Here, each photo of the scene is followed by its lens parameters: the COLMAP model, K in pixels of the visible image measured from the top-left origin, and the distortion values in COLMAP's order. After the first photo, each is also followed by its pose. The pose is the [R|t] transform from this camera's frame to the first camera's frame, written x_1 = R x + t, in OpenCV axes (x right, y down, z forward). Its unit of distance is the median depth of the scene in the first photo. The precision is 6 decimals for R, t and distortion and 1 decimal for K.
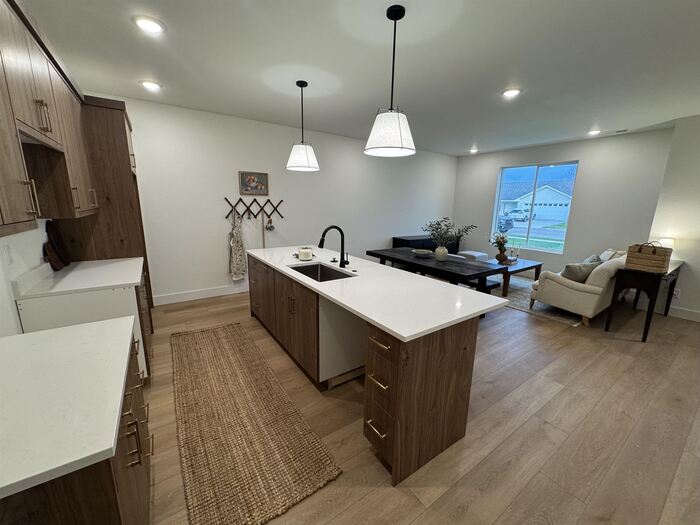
lens RADIAL K [[278.9, 0, 349.2], [0, 278.9, 260.6], [0, 0, 1]] dist [-0.001972, 0.000066]
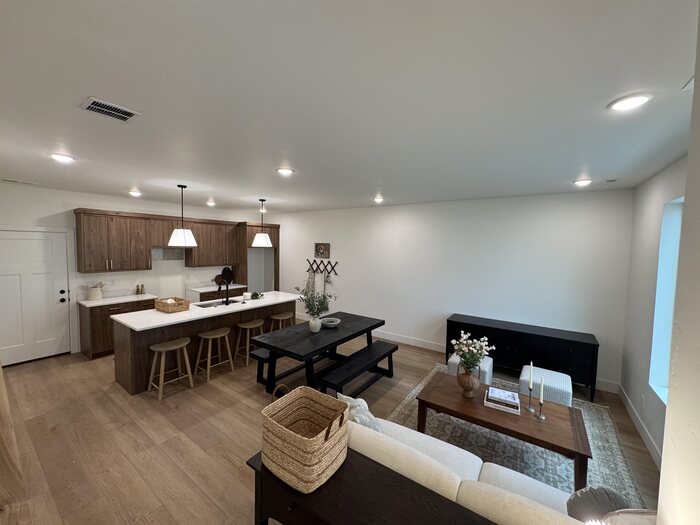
lens RADIAL K [[278.9, 0, 349.2], [0, 278.9, 260.6], [0, 0, 1]] dist [-0.001972, 0.000066]
pose [[0.351334, 0.039625, -0.935411, 1.112559], [-0.204223, 0.978289, -0.035264, -0.203952], [0.913705, 0.203422, 0.351798, 0.632064]]
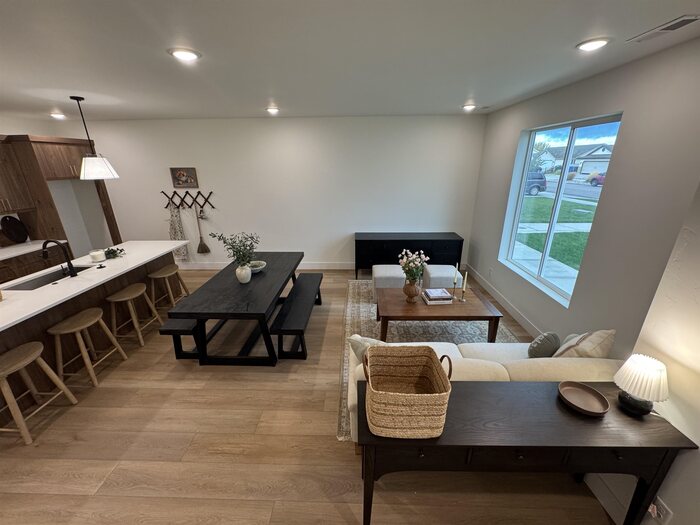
lens RADIAL K [[278.9, 0, 349.2], [0, 278.9, 260.6], [0, 0, 1]] dist [-0.001972, 0.000066]
pose [[0.808953, 0.170394, -0.562637, 0.898493], [-0.095350, 0.982430, 0.160436, -0.194906], [0.580089, -0.076138, 0.810987, 0.457110]]
